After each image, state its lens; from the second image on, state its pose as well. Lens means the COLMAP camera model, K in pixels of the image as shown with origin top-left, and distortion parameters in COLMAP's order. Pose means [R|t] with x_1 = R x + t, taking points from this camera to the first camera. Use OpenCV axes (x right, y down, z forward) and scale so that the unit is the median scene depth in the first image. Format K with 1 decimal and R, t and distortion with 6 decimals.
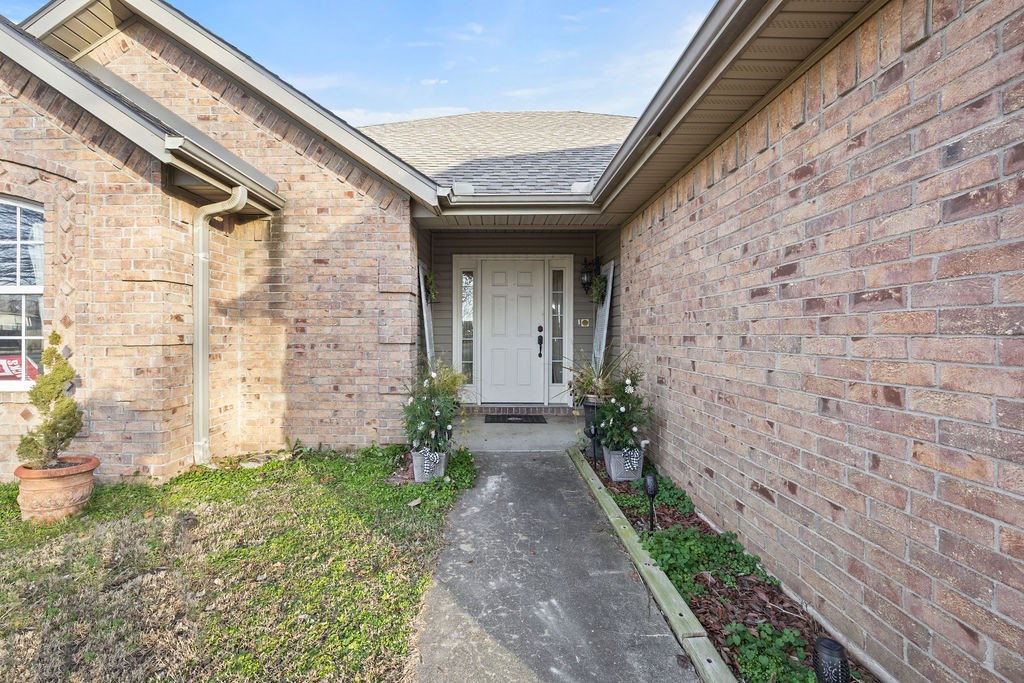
lens RADIAL K [[416.7, 0, 488.1], [0, 416.7, 340.4], [0, 0, 1]] dist [-0.002097, 0.000184]
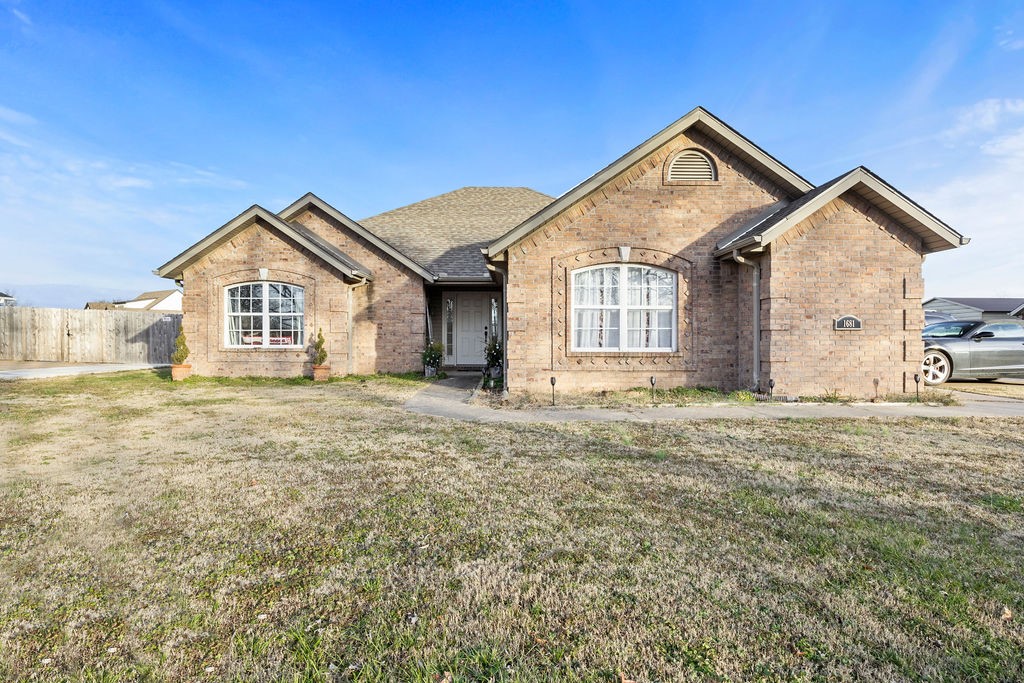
lens RADIAL K [[499.6, 0, 521.9], [0, 499.6, 343.8], [0, 0, 1]] dist [-0.018422, -0.000240]
pose [[0.999248, -0.001210, 0.038751, 0.306264], [0.001288, 0.999997, -0.001972, 0.080367], [-0.038749, 0.002021, 0.999247, -2.118518]]
